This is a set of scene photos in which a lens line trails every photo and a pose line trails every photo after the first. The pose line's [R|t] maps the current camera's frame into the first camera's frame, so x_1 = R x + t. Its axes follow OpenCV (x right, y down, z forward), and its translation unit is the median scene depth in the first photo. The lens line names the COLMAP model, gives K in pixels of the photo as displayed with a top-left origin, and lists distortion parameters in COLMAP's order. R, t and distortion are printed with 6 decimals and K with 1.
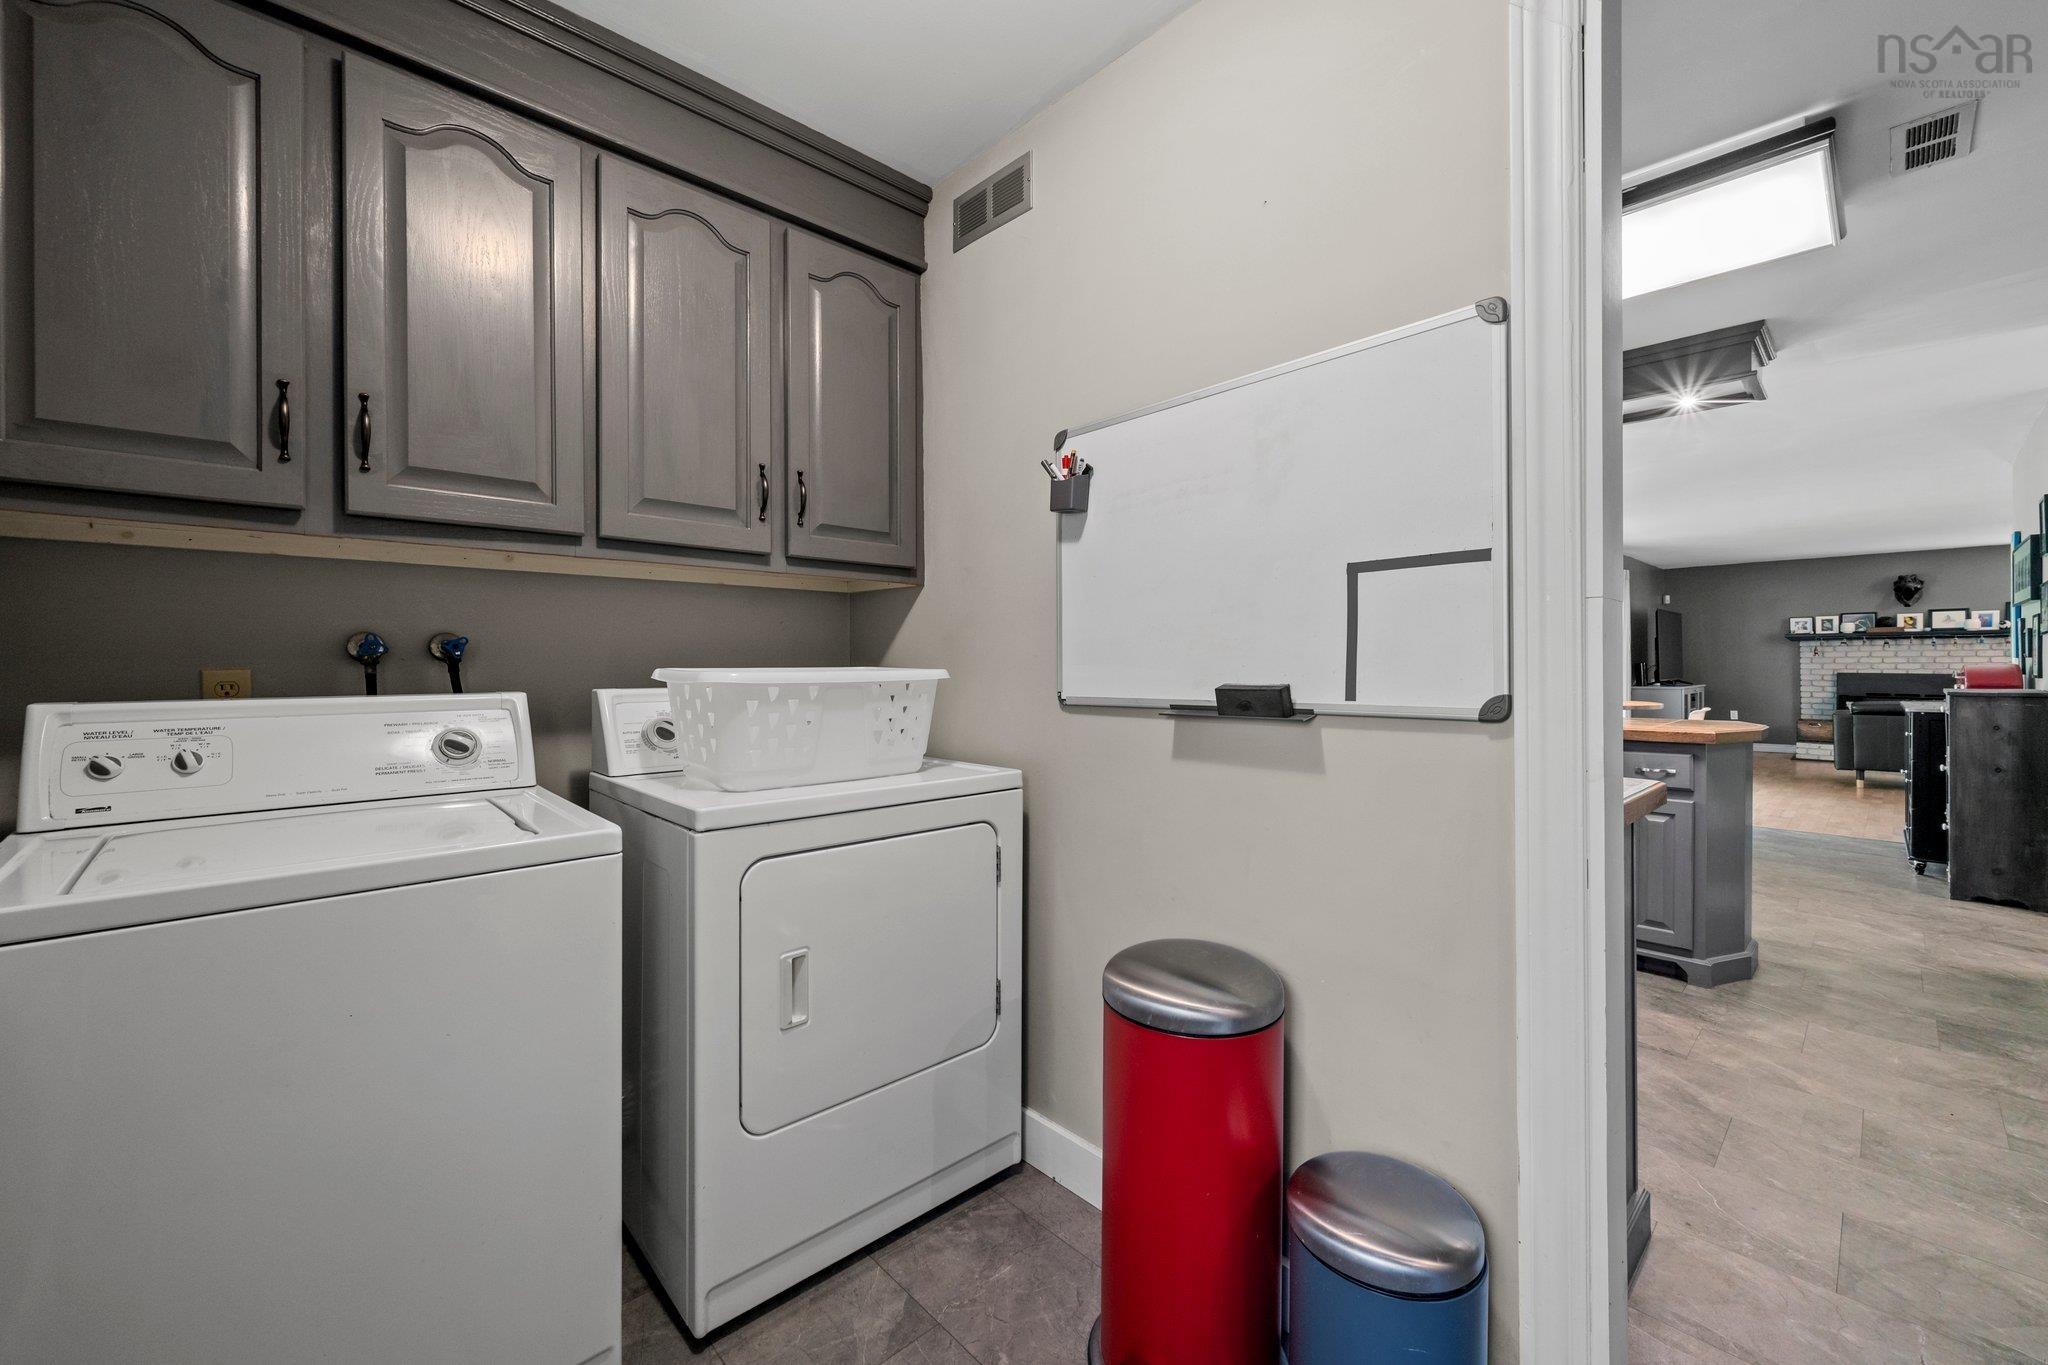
lens RADIAL K [[821.2, 0, 1024.9], [0, 821.2, 669.5], [0, 0, 1]] dist [-0.001005, 0.001507]
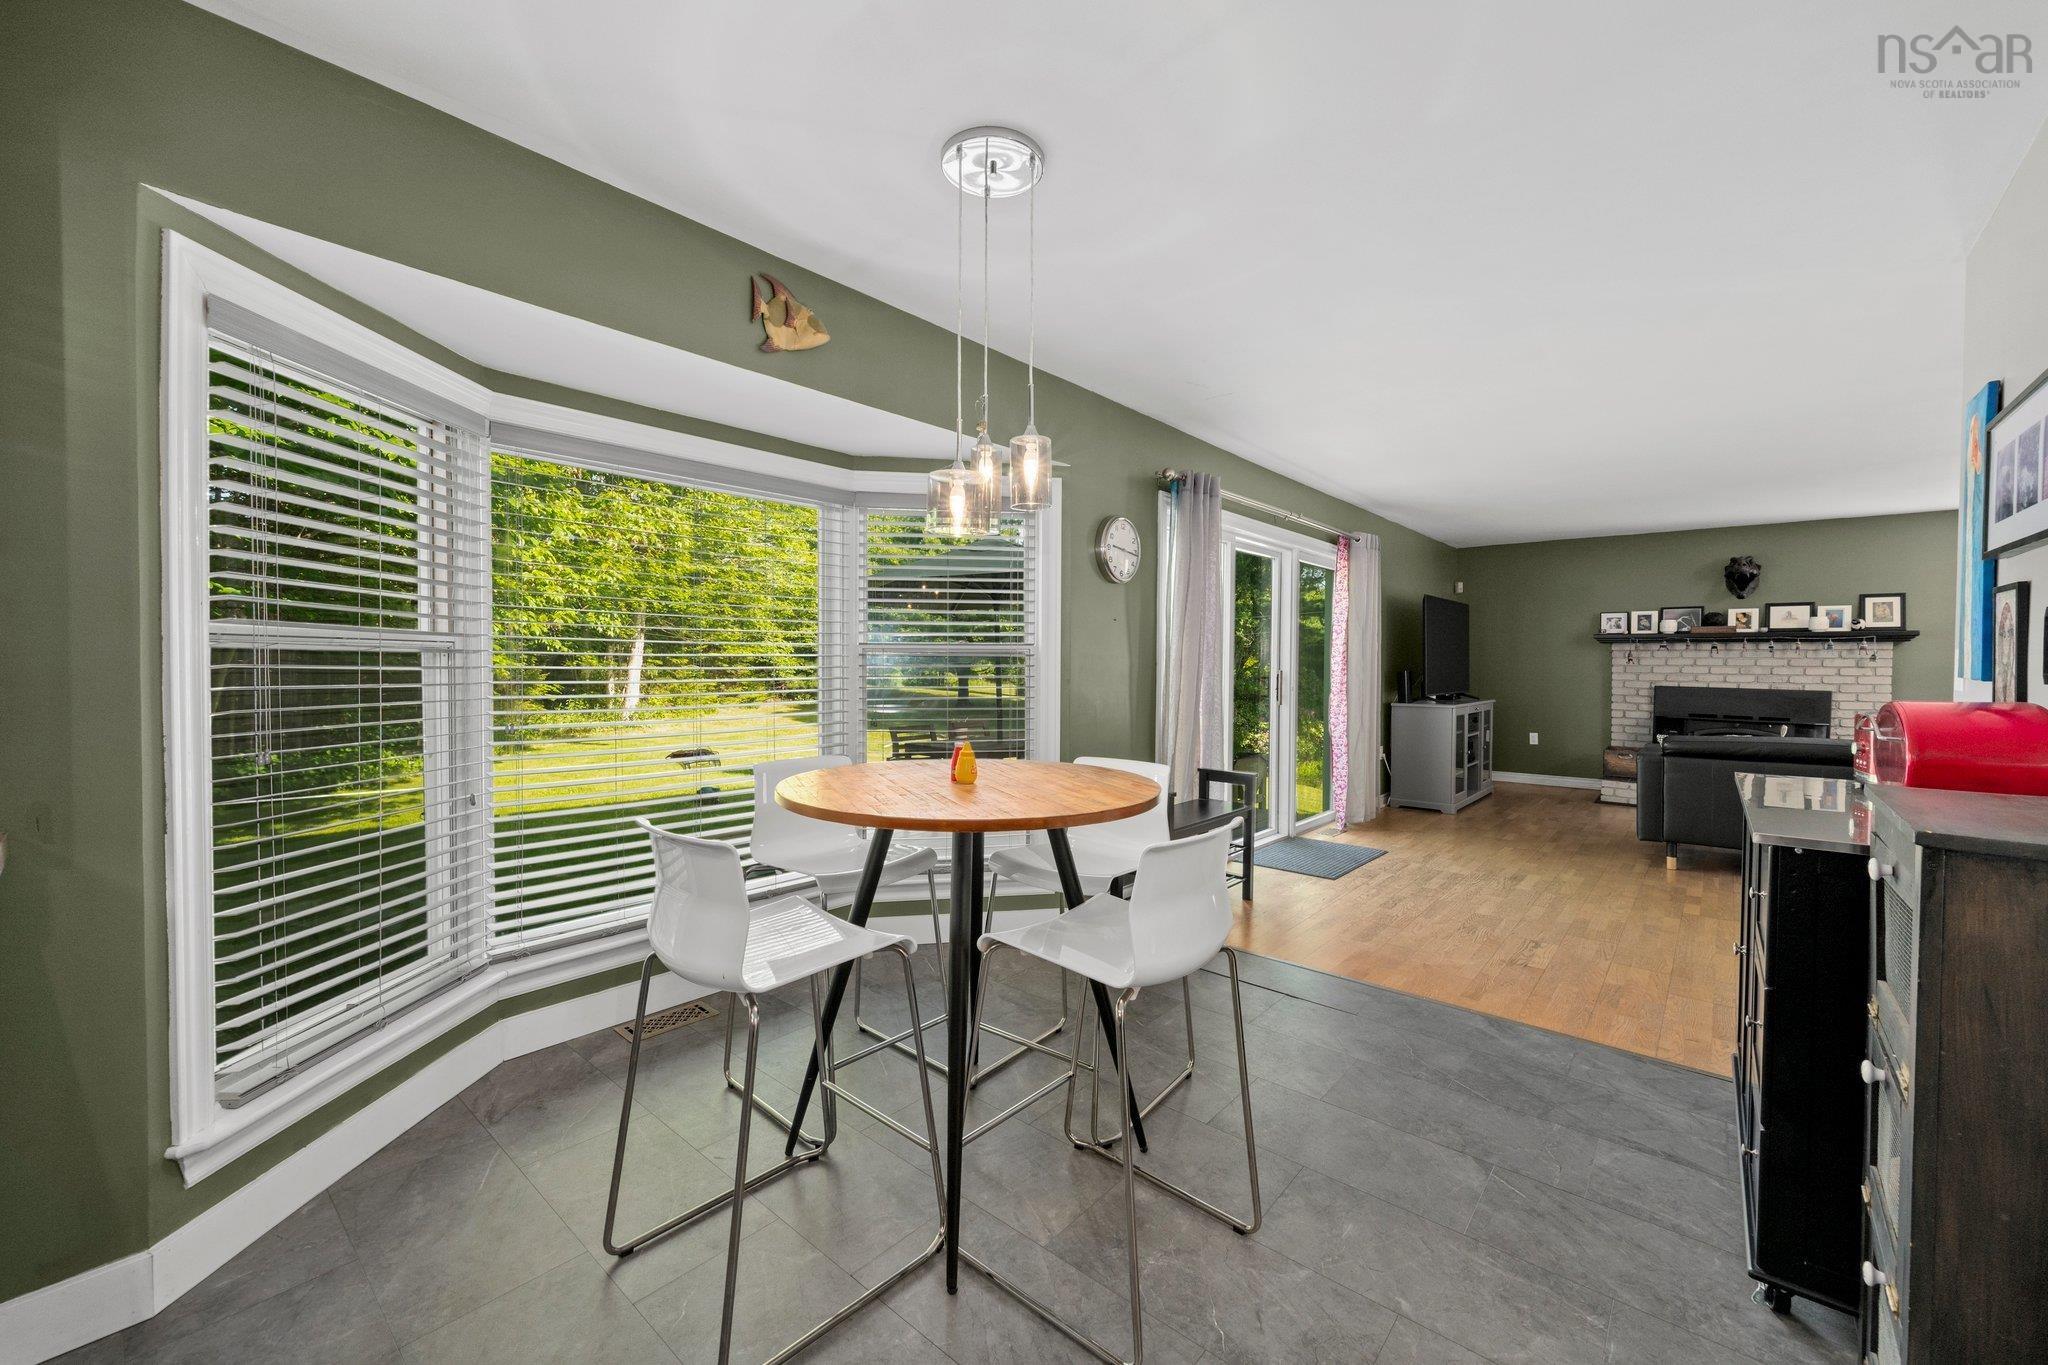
lens RADIAL K [[821.2, 0, 1026.6], [0, 821.2, 676.0], [0, 0, 1]] dist [-0.001005, 0.001507]
pose [[0.993891, 0.010547, 0.109860, 0.362538], [-0.012141, 0.999830, 0.013847, -0.009400], [-0.109695, -0.015096, 0.993851, 0.342476]]
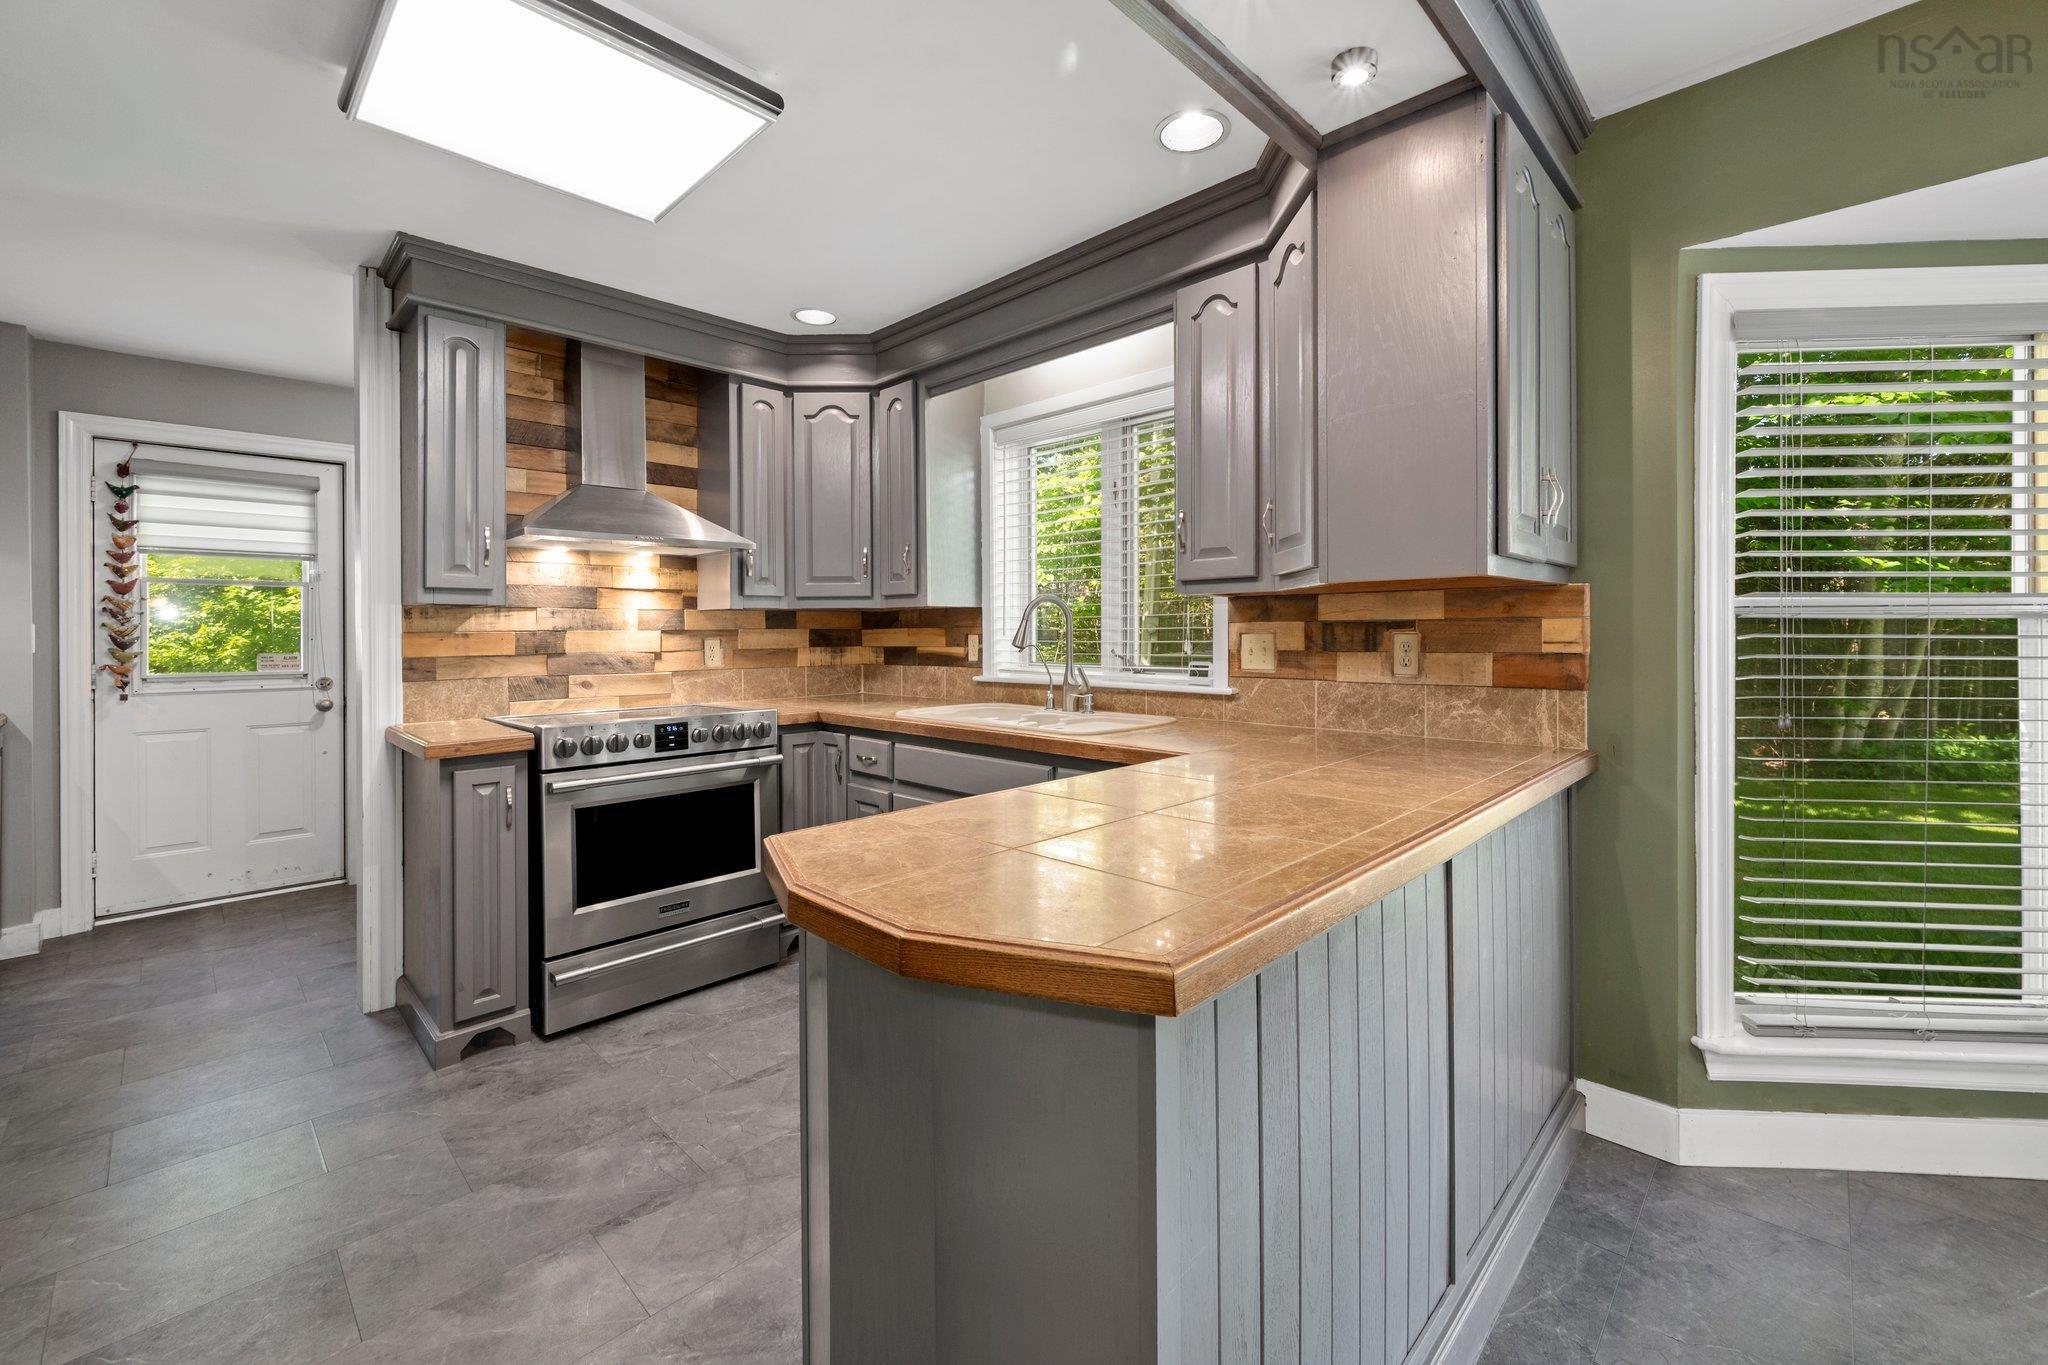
lens RADIAL K [[821.2, 0, 1022.5], [0, 821.2, 631.2], [0, 0, 1]] dist [-0.001005, 0.001507]
pose [[0.047400, 0.002587, -0.998873, 0.400466], [0.001486, 0.999995, 0.002661, -0.008773], [0.998875, -0.001611, 0.047396, 0.352876]]
